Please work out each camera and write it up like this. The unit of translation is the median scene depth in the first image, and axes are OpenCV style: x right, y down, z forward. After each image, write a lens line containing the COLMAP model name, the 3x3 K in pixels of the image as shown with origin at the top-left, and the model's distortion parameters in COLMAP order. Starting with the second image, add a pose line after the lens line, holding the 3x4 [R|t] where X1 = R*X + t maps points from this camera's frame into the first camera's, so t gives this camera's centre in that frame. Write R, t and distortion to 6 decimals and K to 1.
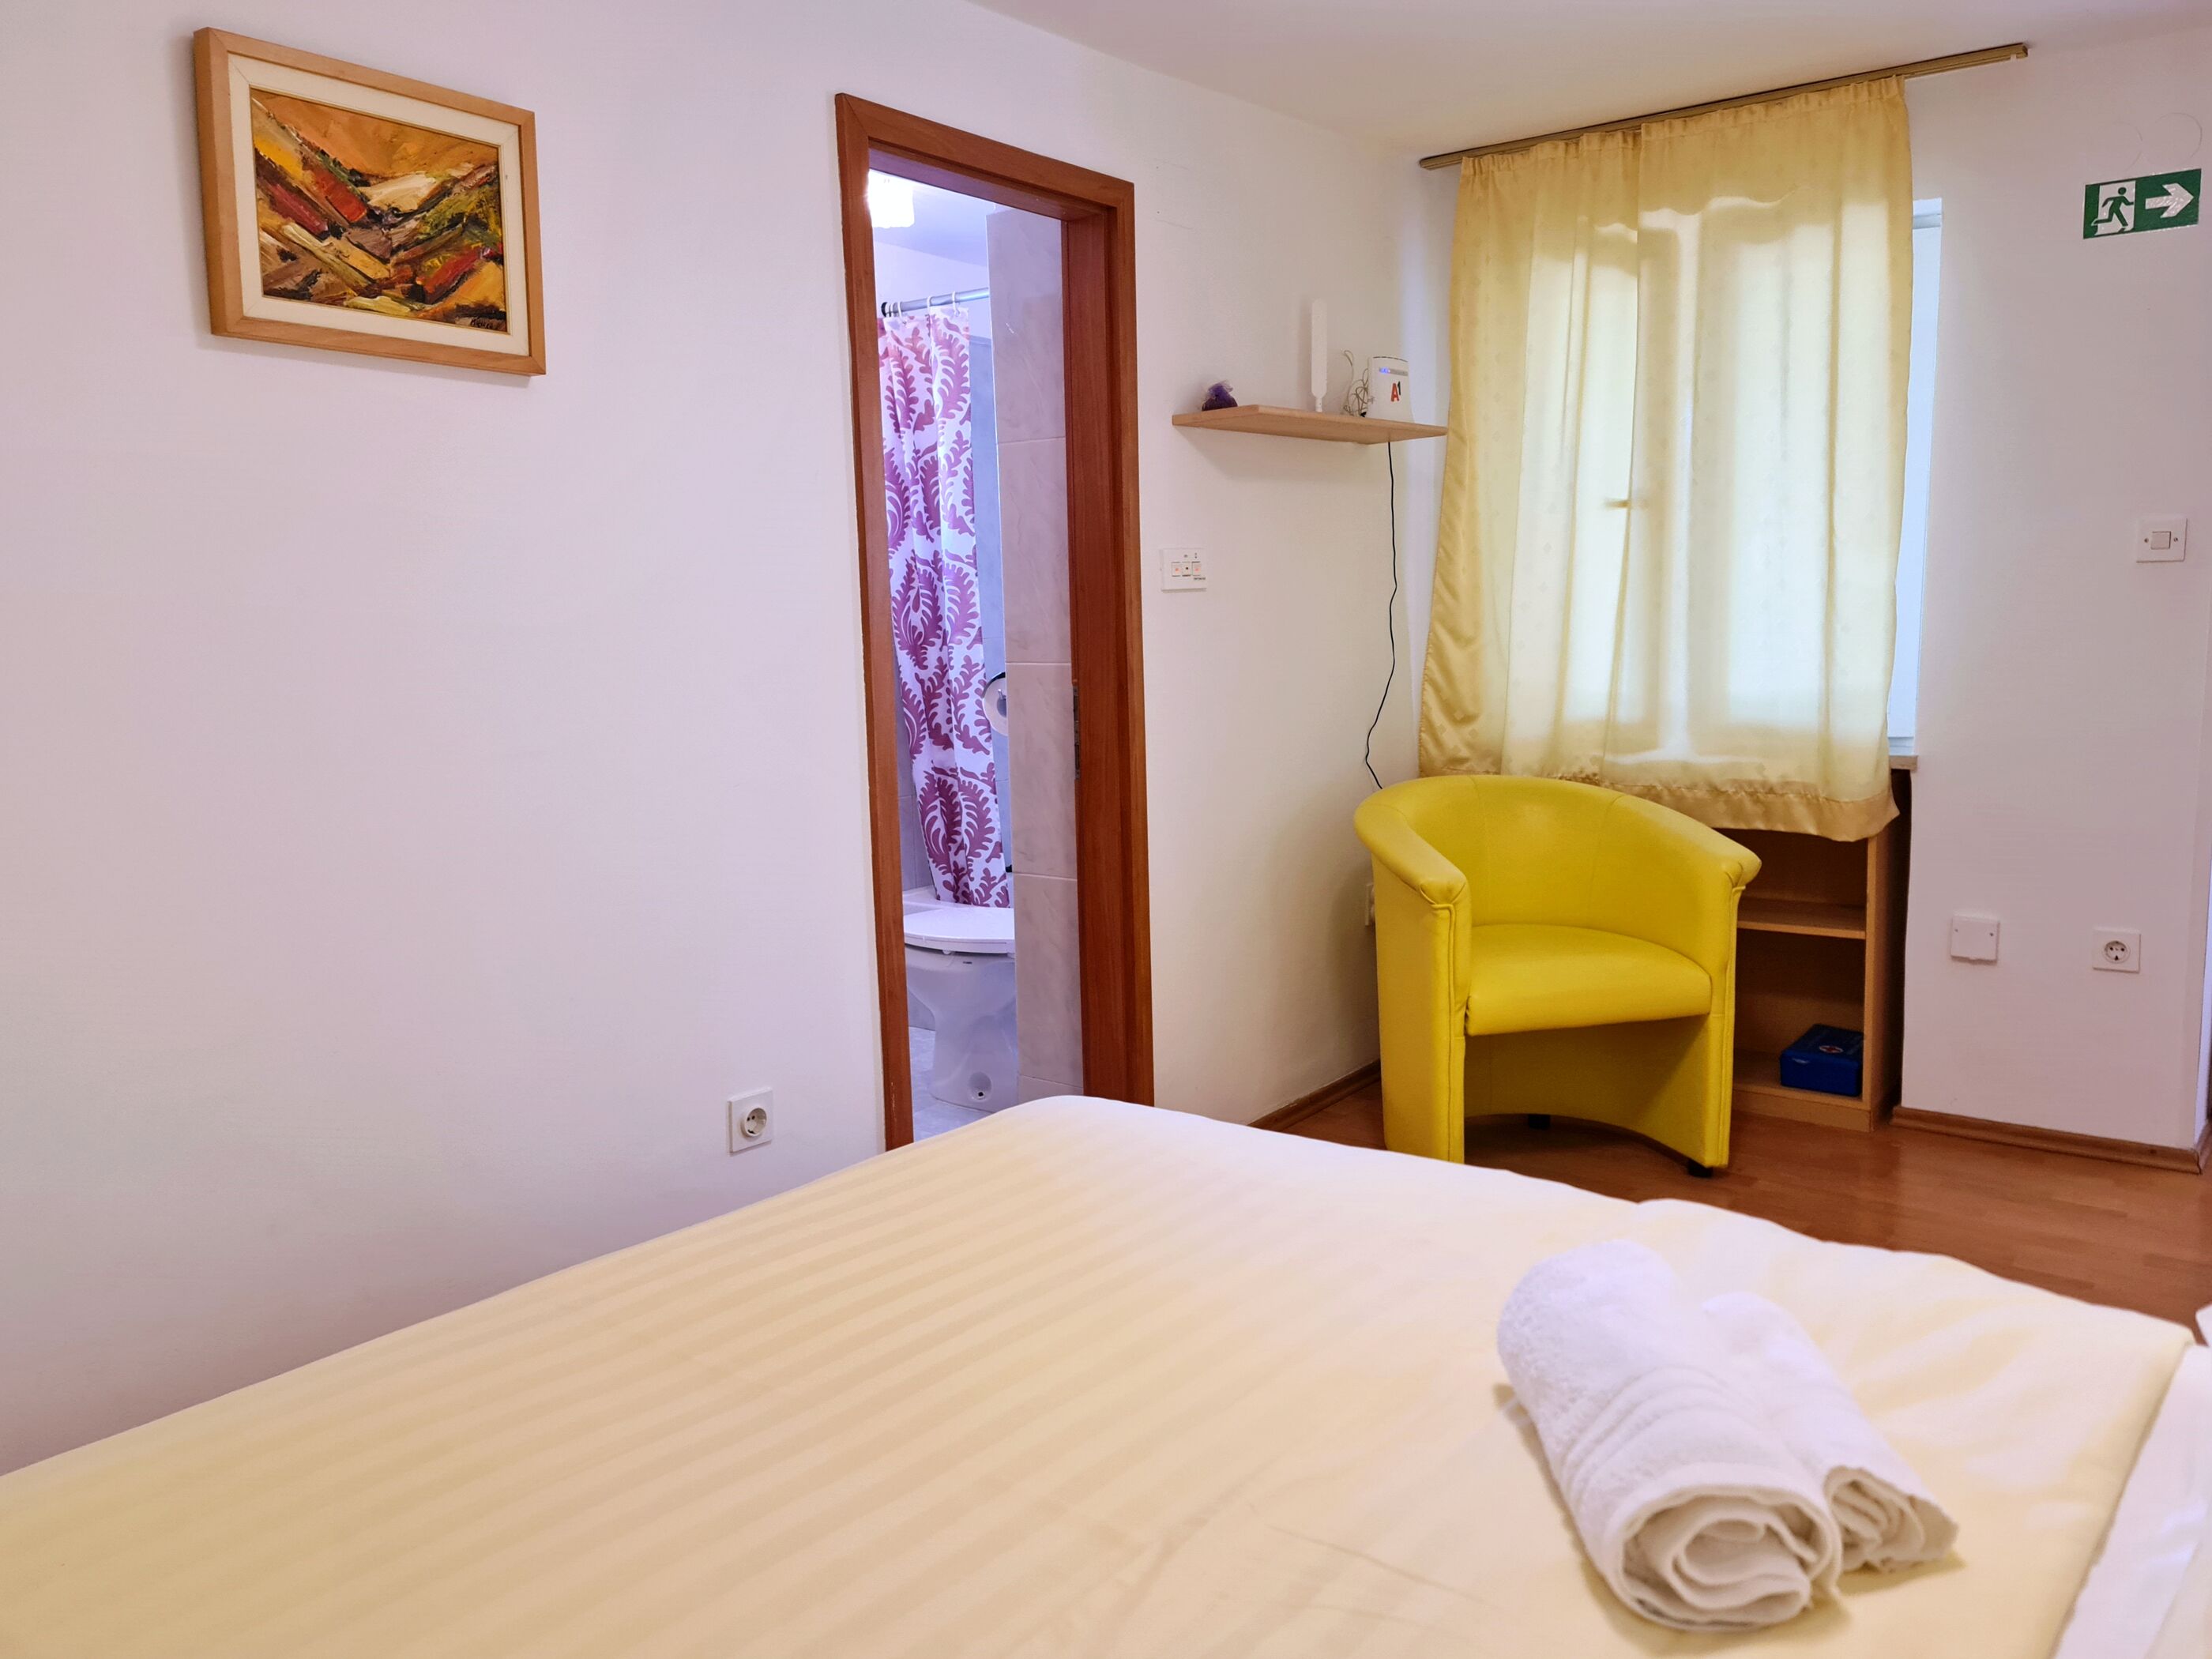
lens RADIAL K [[1618.4, 0, 1097.4], [0, 1618.4, 853.8], [0, 0, 1]] dist [0.062817, -0.053950]
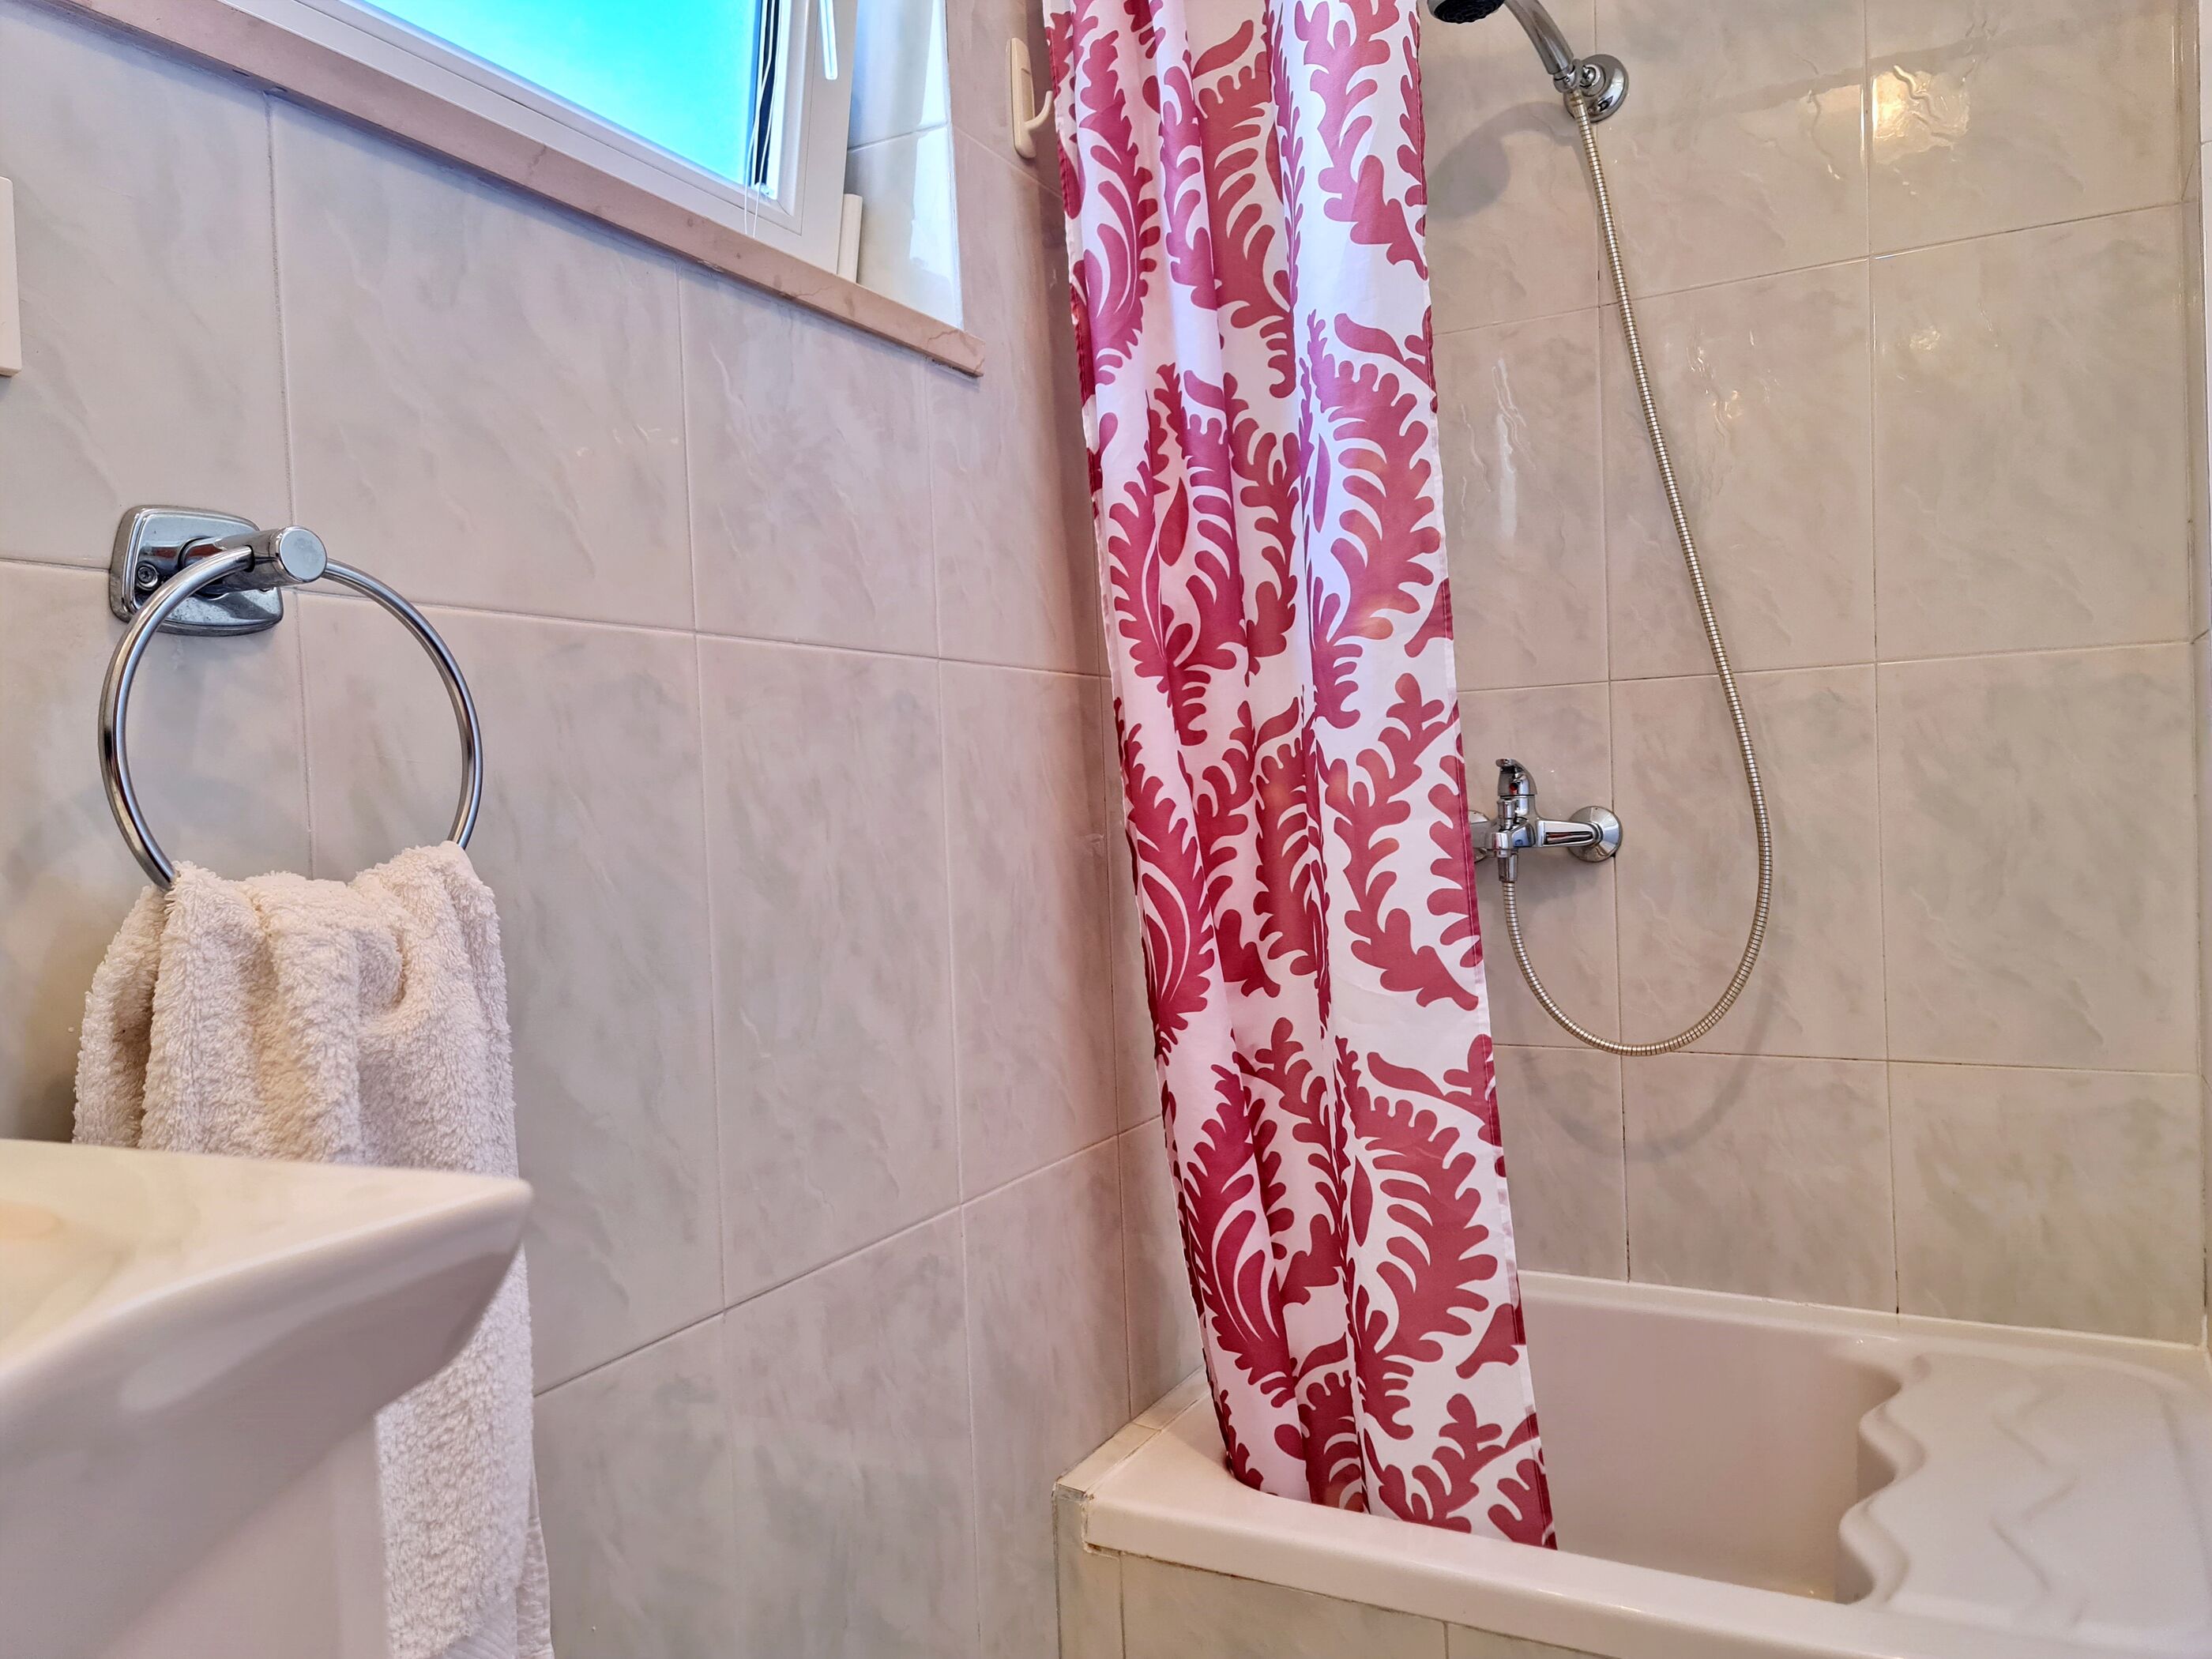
lens RADIAL K [[1618.4, 0, 1097.7], [0, 1618.4, 841.2], [0, 0, 1]] dist [0.062817, -0.053950]
pose [[0.988175, -0.018451, 0.152218, -0.183168], [0.039128, 0.990210, -0.133988, -0.055643], [-0.148256, 0.138360, 0.979223, 0.730162]]
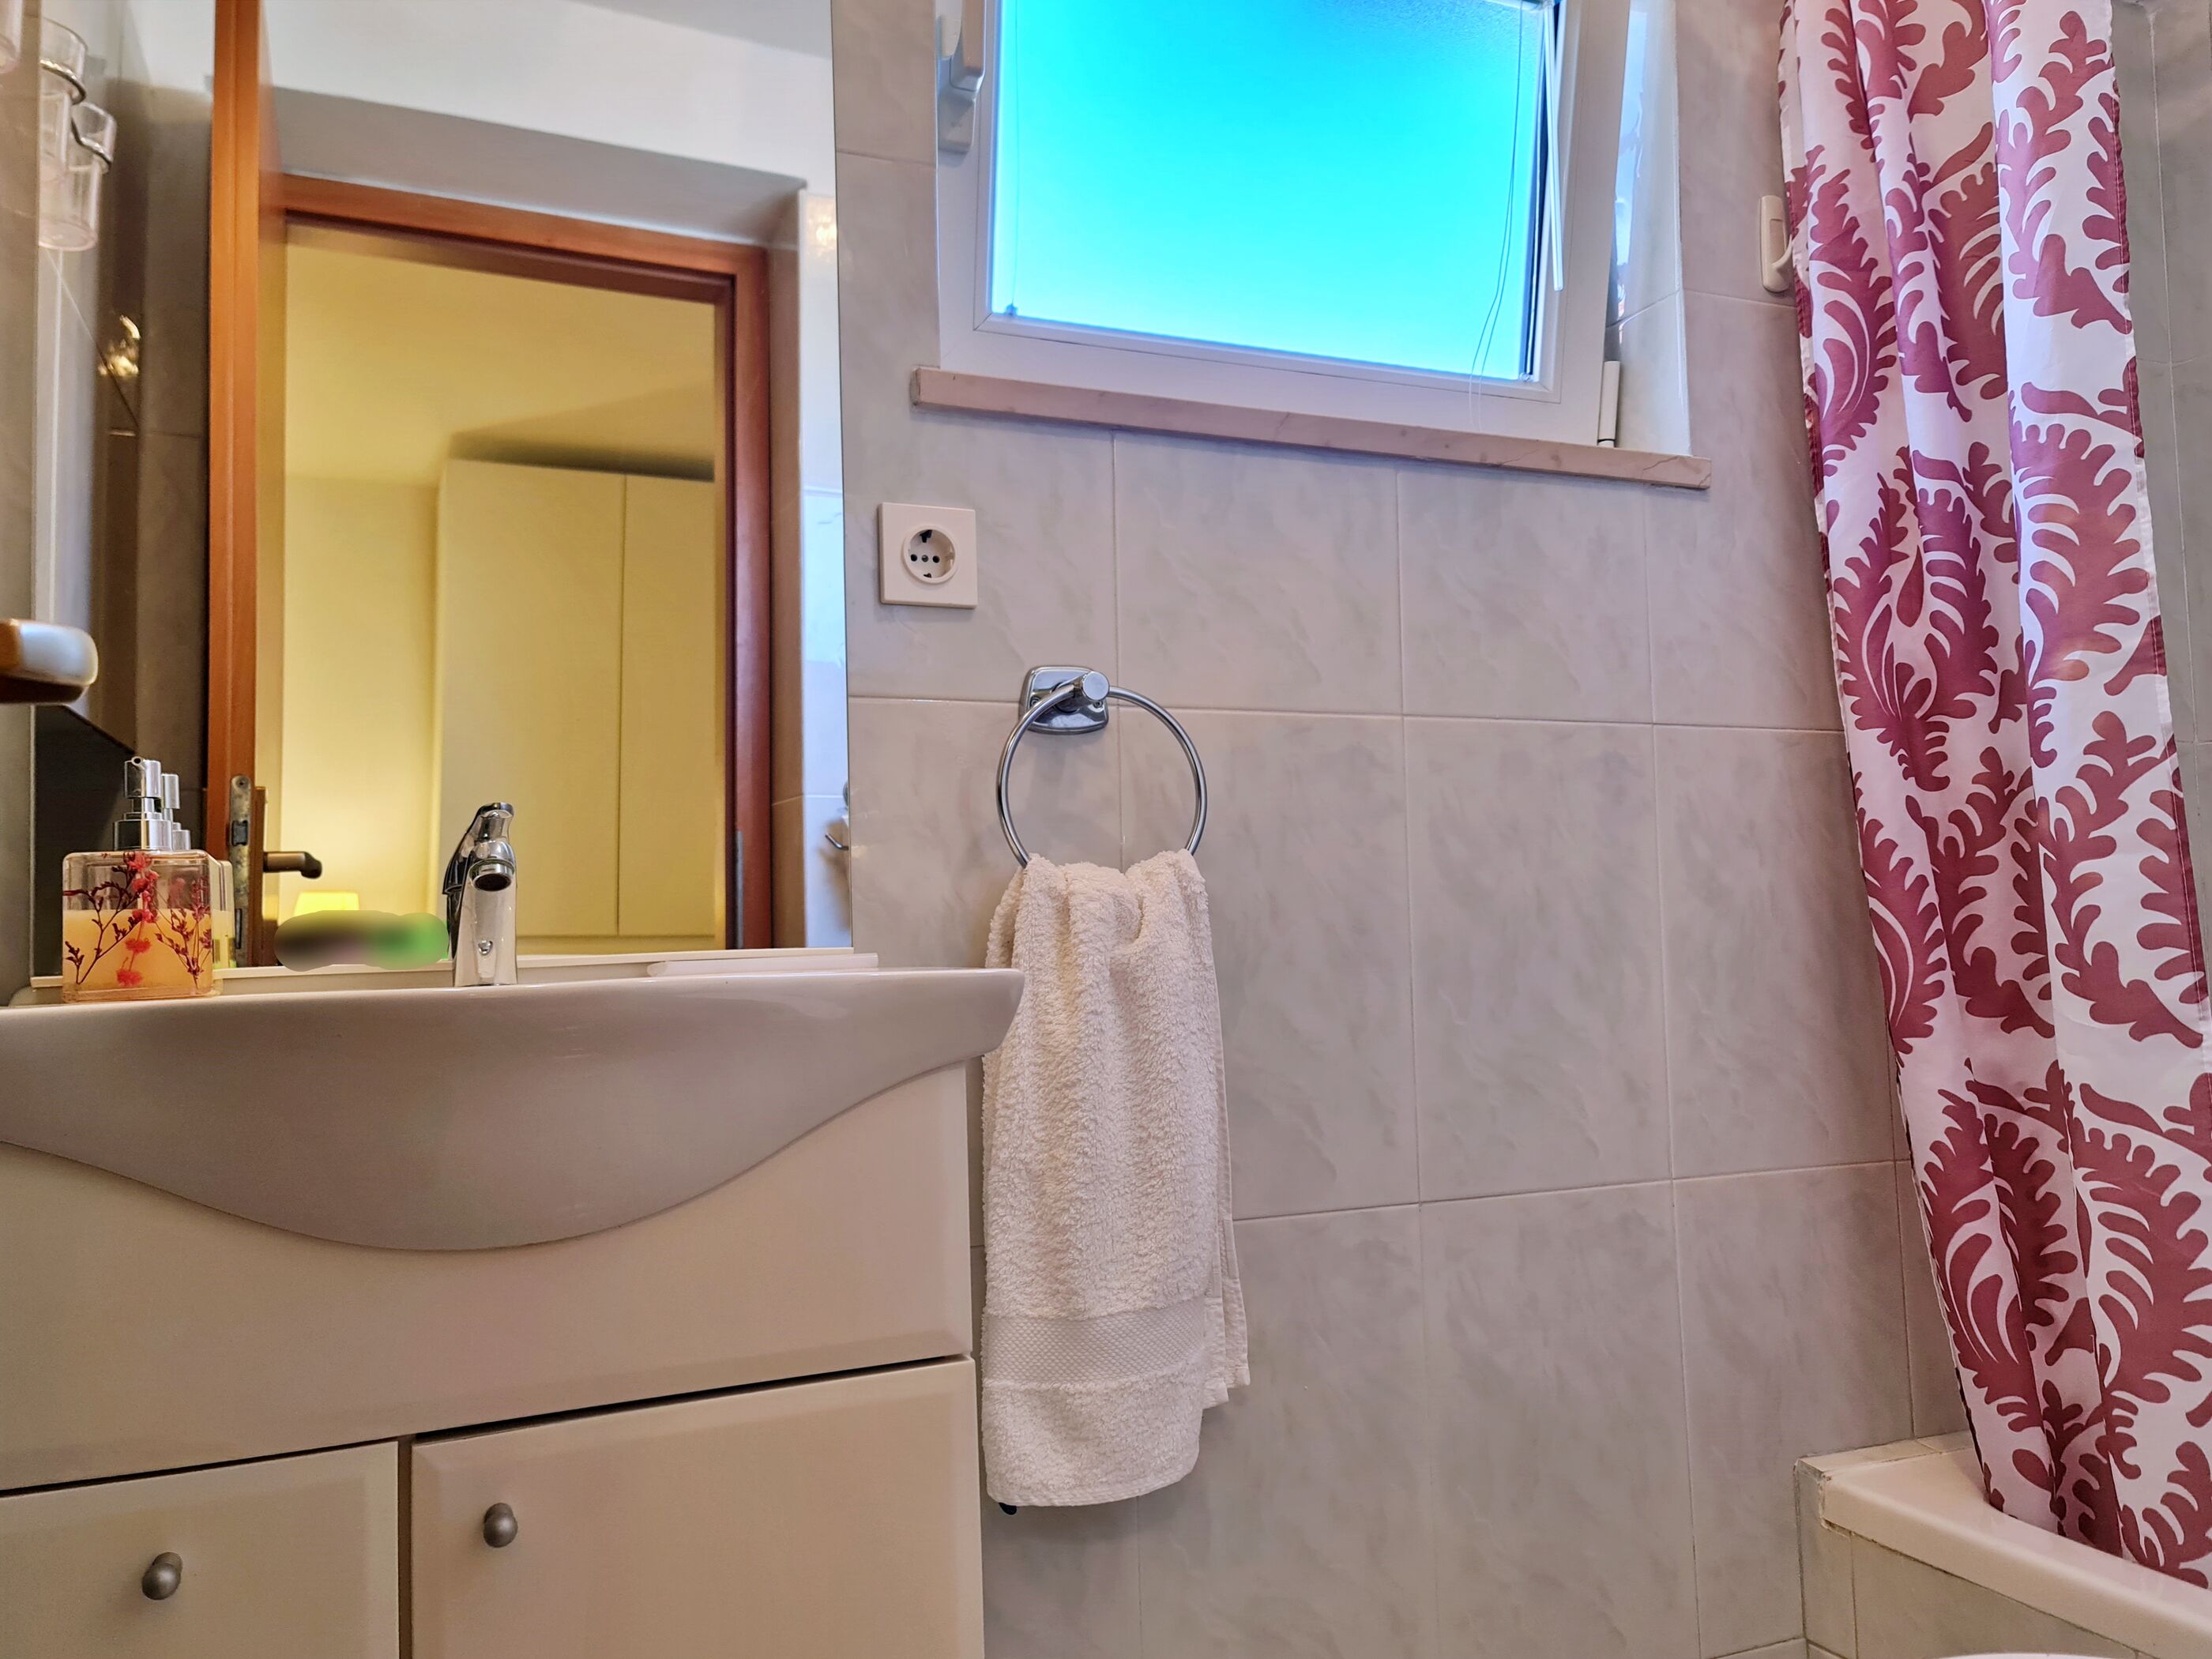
lens RADIAL K [[1618.4, 0, 1103.4], [0, 1618.4, 837.9], [0, 0, 1]] dist [0.062817, -0.053950]
pose [[0.855863, -0.022120, -0.516729, -0.083371], [-0.082122, 0.980599, -0.177996, -0.029802], [0.510641, 0.194775, 0.837442, 0.657687]]
